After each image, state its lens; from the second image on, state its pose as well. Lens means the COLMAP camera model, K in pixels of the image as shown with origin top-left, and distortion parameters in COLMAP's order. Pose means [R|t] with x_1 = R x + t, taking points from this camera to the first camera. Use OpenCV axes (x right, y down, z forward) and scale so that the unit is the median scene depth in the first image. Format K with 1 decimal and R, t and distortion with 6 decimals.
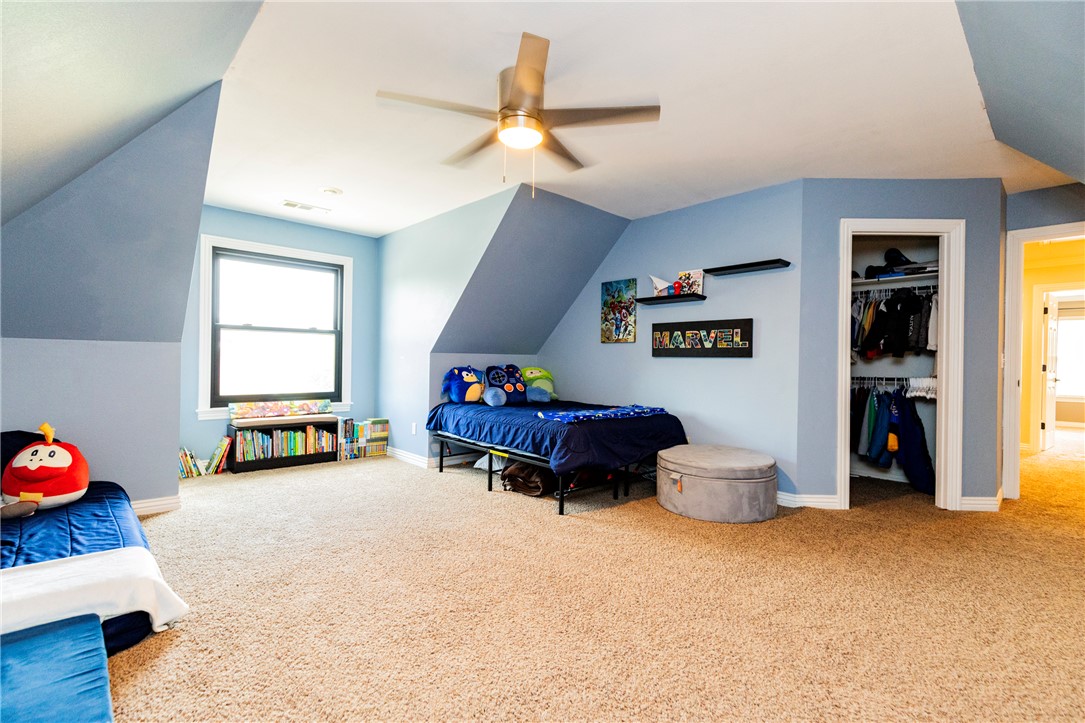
lens RADIAL K [[489.4, 0, 548.8], [0, 489.4, 362.5], [0, 0, 1]] dist [0.006039, -0.000457]
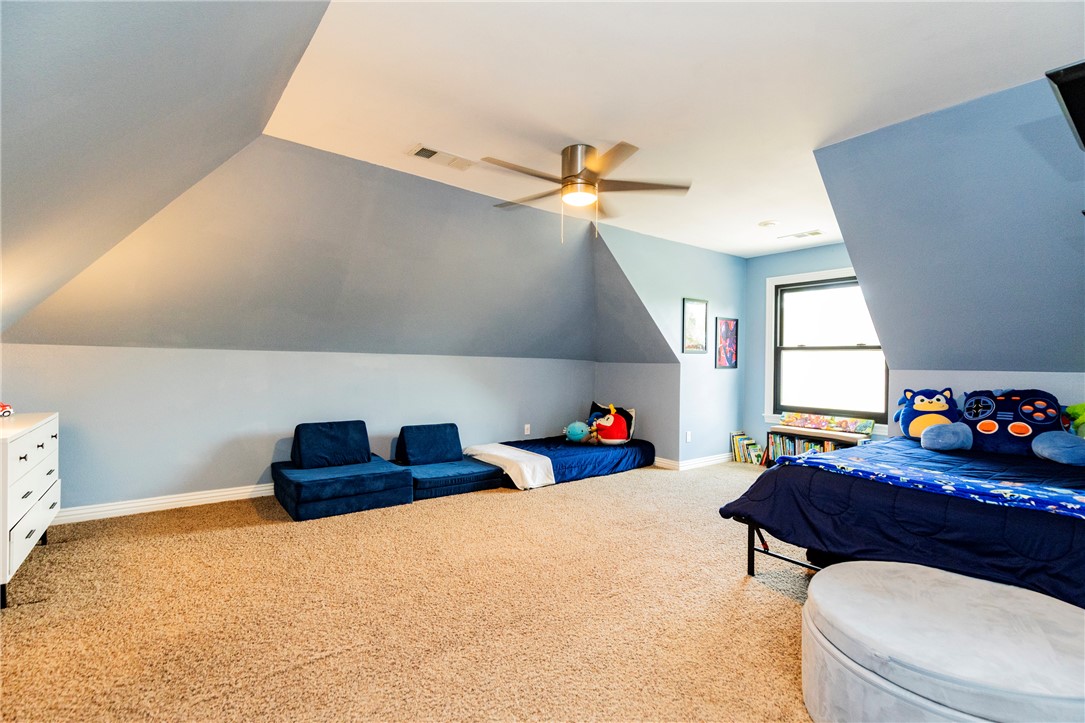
lens RADIAL K [[489.4, 0, 548.8], [0, 489.4, 362.5], [0, 0, 1]] dist [0.006039, -0.000457]
pose [[-0.100518, -0.016772, -0.994794, 0.594006], [-0.019266, 0.999703, -0.014908, -0.008901], [0.994749, 0.017667, -0.100812, 0.525815]]
